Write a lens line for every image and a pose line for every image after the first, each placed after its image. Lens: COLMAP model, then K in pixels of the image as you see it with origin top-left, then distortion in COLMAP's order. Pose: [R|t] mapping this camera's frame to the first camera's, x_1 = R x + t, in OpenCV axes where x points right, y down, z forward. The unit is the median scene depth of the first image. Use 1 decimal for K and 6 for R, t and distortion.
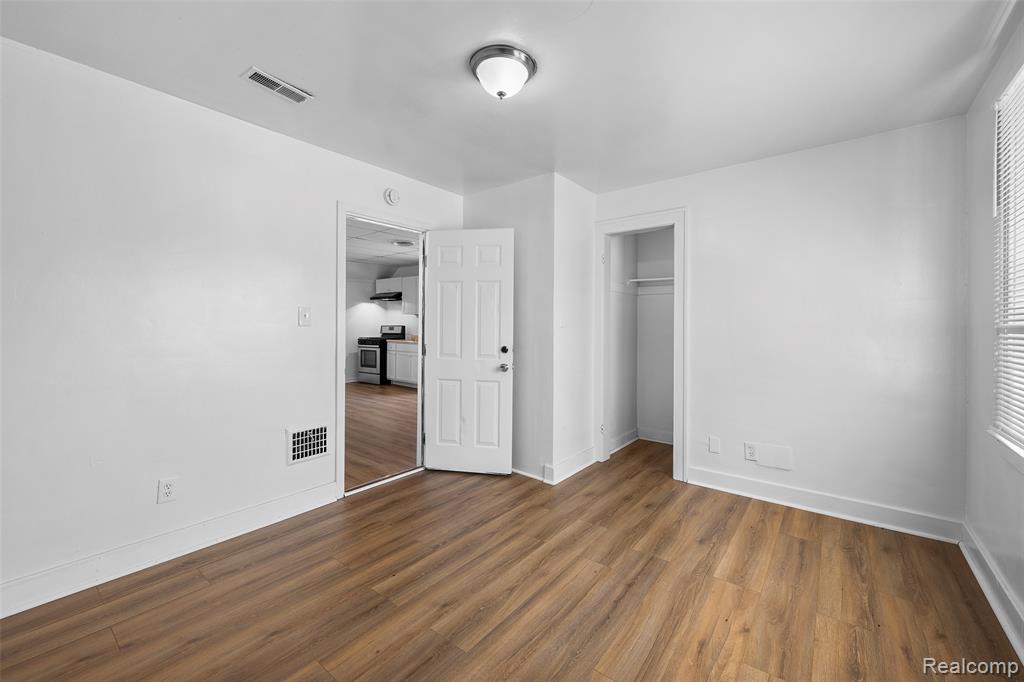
lens RADIAL K [[413.5, 0, 511.7], [0, 413.5, 336.7], [0, 0, 1]] dist [-0.000099, 0.000009]
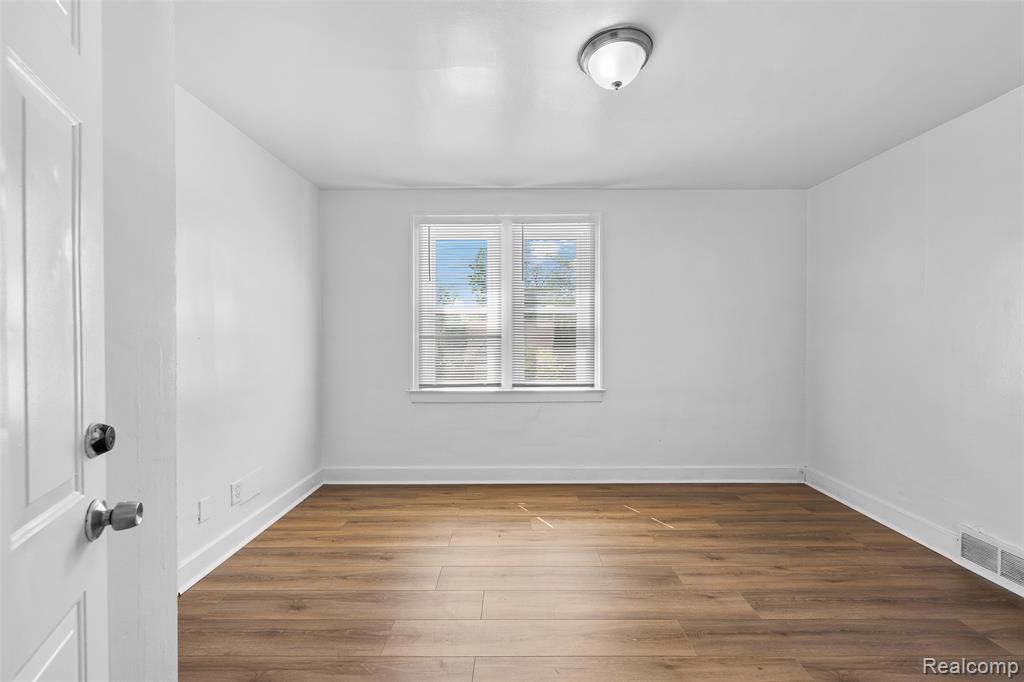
lens RADIAL K [[413.5, 0, 511.7], [0, 413.5, 336.7], [0, 0, 1]] dist [-0.000099, 0.000009]
pose [[-0.614899, -0.005636, 0.788586, -0.499262], [0.018895, 0.999582, 0.021878, -0.041210], [-0.788380, 0.028353, -0.614535, 1.396259]]
